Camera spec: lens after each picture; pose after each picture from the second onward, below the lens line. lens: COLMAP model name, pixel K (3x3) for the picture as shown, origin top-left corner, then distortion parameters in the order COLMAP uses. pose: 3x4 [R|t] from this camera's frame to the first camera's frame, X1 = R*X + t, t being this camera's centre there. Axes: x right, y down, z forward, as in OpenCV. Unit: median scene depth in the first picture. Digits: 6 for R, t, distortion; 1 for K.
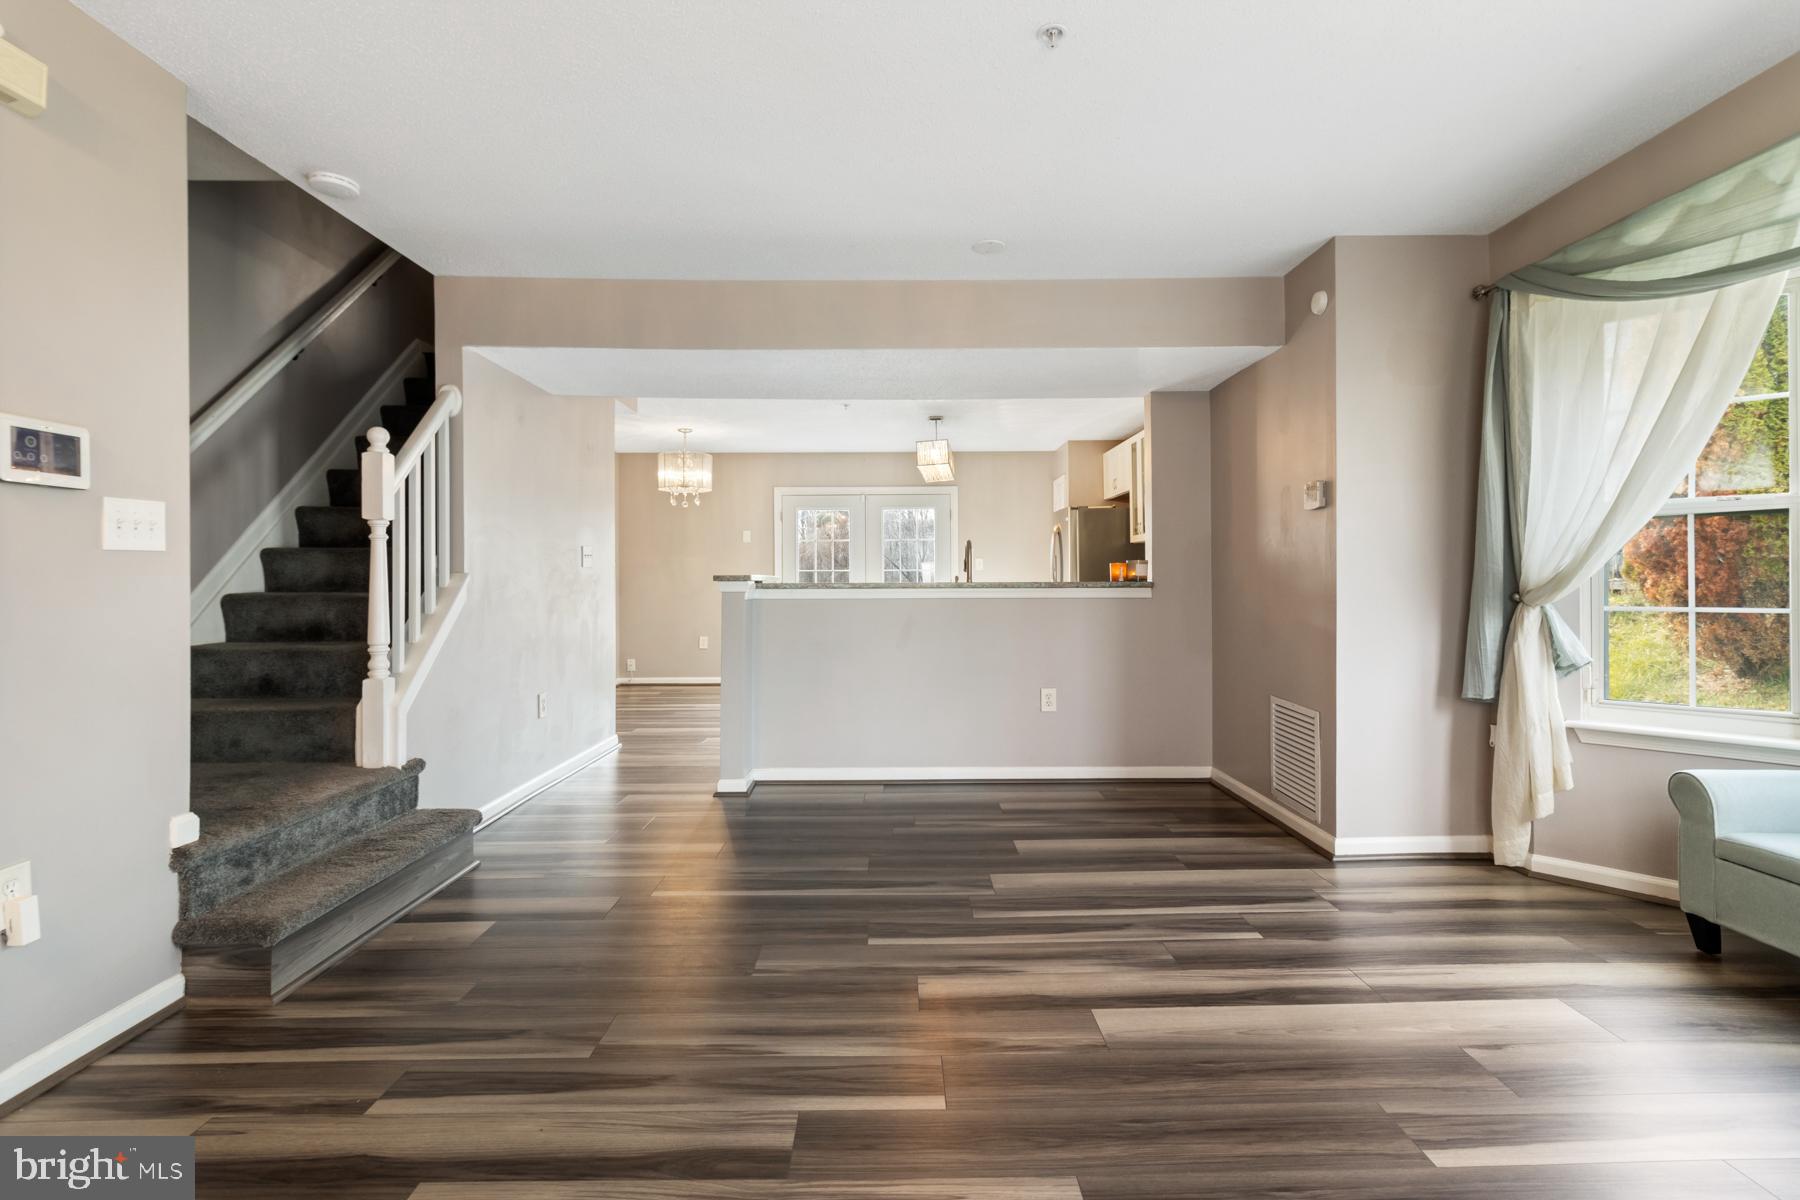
lens RADIAL K [[862.7, 0, 904.7], [0, 862.7, 576.5], [0, 0, 1]] dist [0.000221, 0.000257]
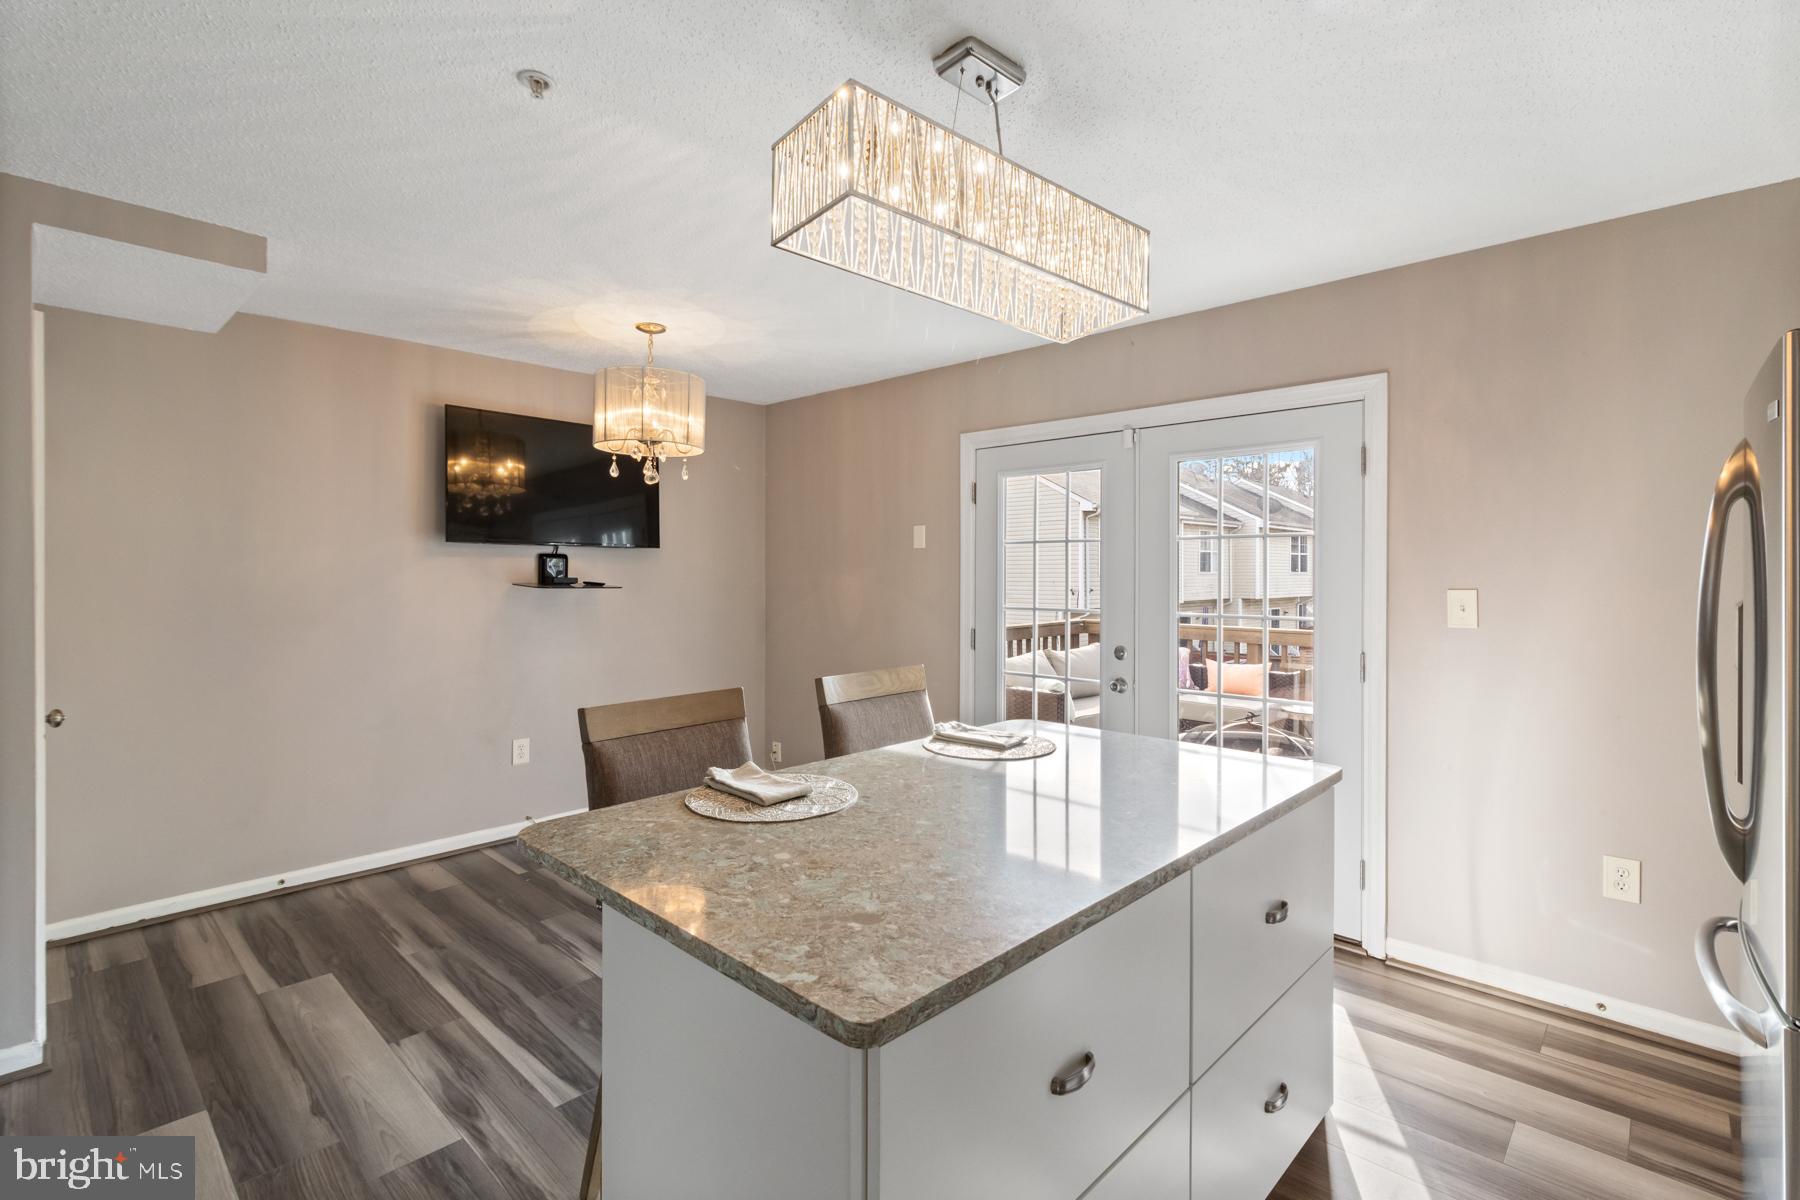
lens RADIAL K [[834.3, 0, 895.8], [0, 834.3, 573.8], [0, 0, 1]] dist [-0.001261, -0.000026]
pose [[0.720503, 0.010390, -0.693374, 0.424388], [-0.004533, 0.999937, 0.010274, -0.083870], [0.693437, -0.004259, 0.720505, 1.813244]]
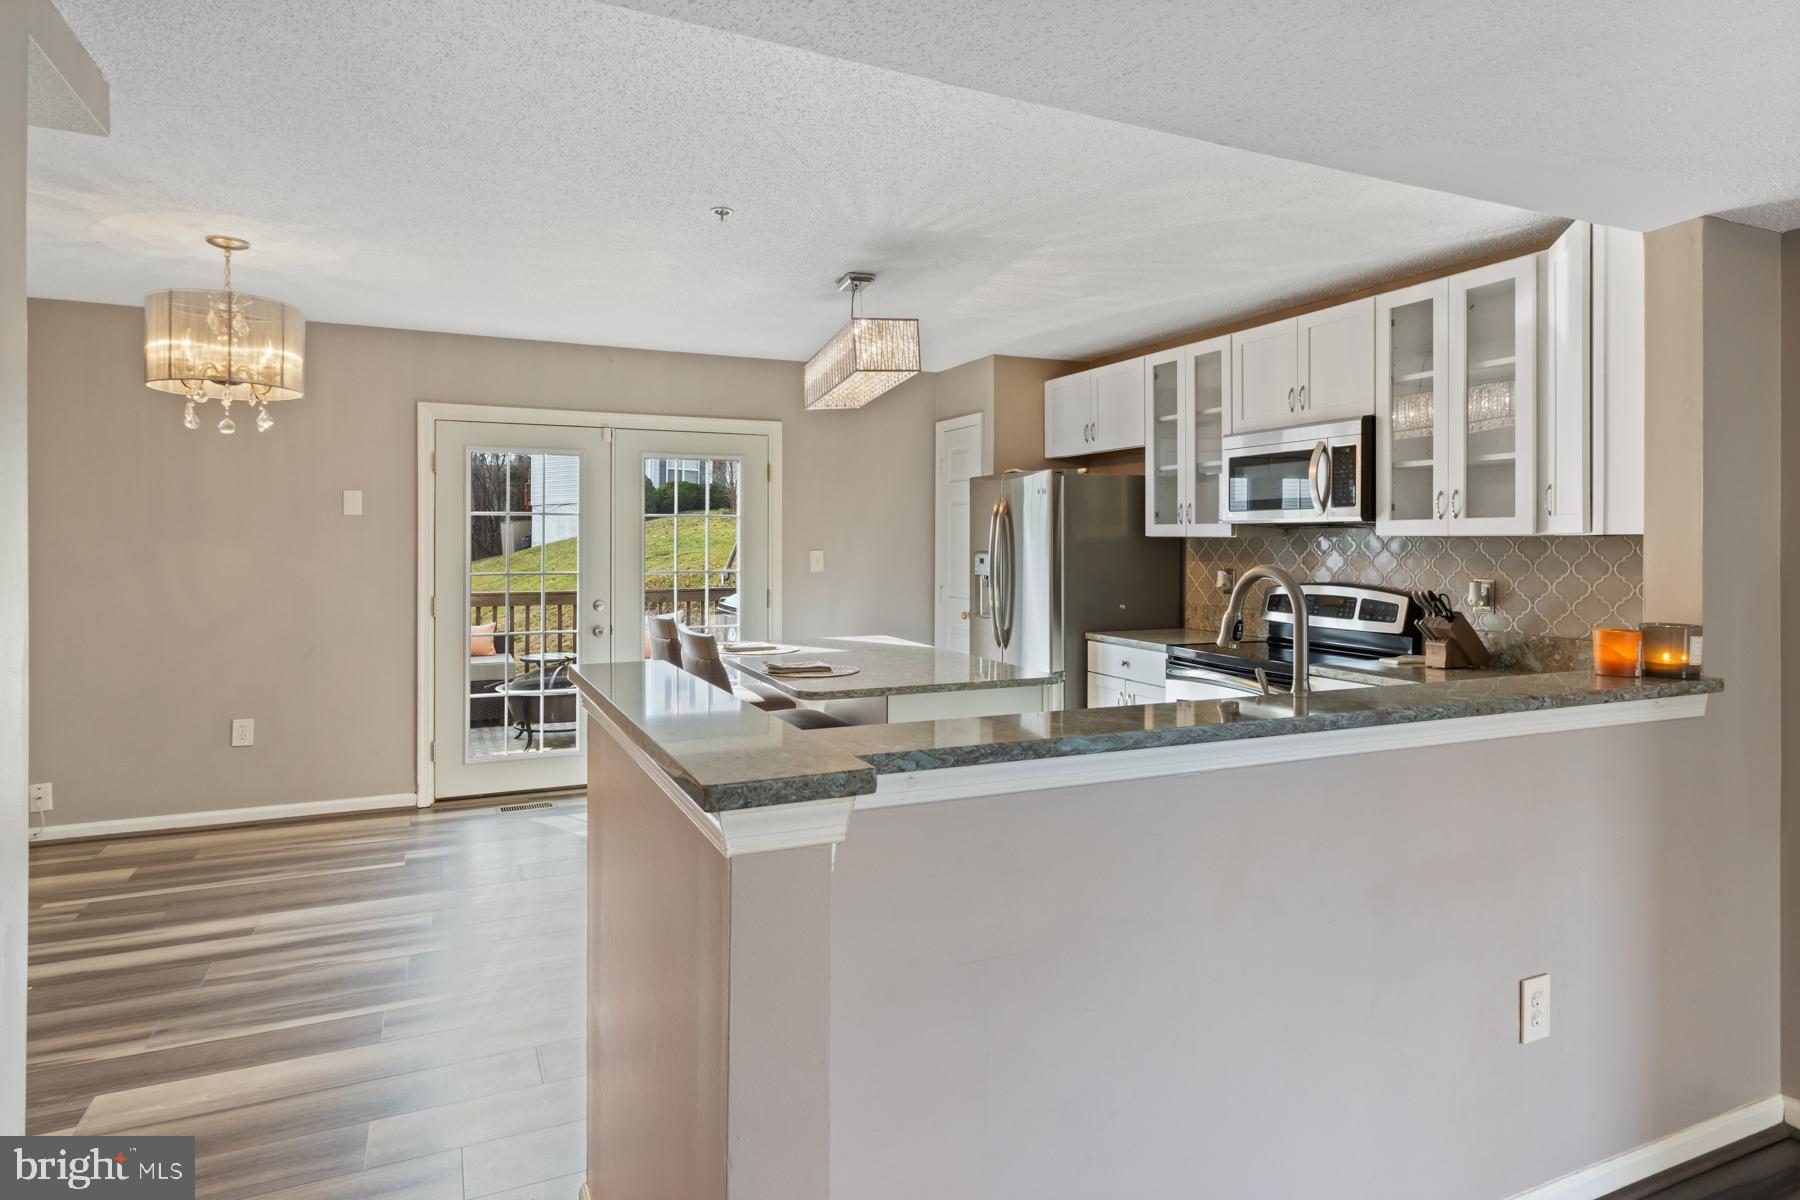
lens RADIAL K [[1002.5, 0, 903.1], [0, 1002.5, 542.6], [0, 0, 1]] dist [0.003097, 0.000670]
pose [[0.910990, 0.007185, 0.412366, -0.384754], [-0.009597, 0.999947, 0.003778, -0.083430], [-0.412317, -0.007399, 0.911010, 1.066271]]
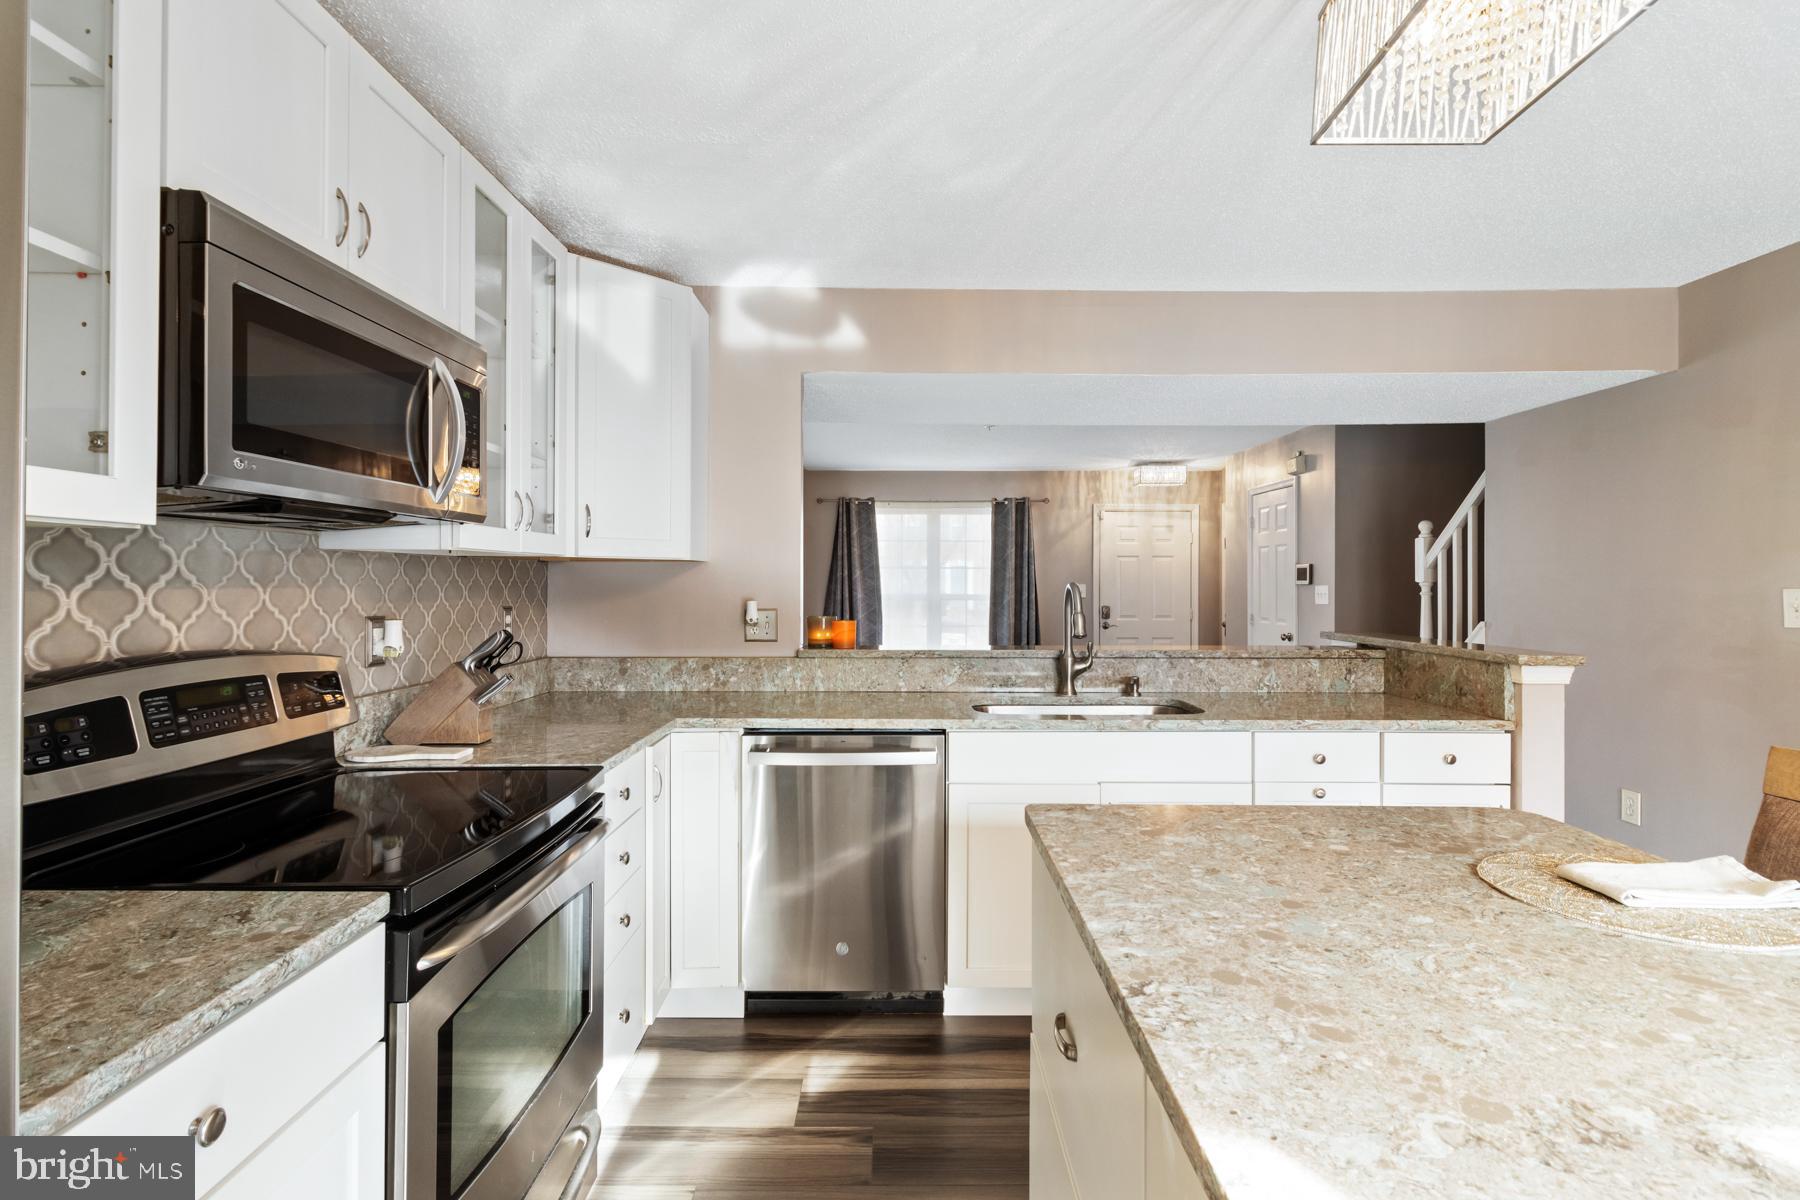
lens RADIAL K [[862.7, 0, 904.7], [0, 862.7, 576.5], [0, 0, 1]] dist [0.000221, 0.000257]
pose [[-0.999947, 0.003096, -0.009795, 0.296514], [0.003172, 0.999964, -0.007832, -0.066796], [0.009771, -0.007863, -0.999921, 2.505828]]
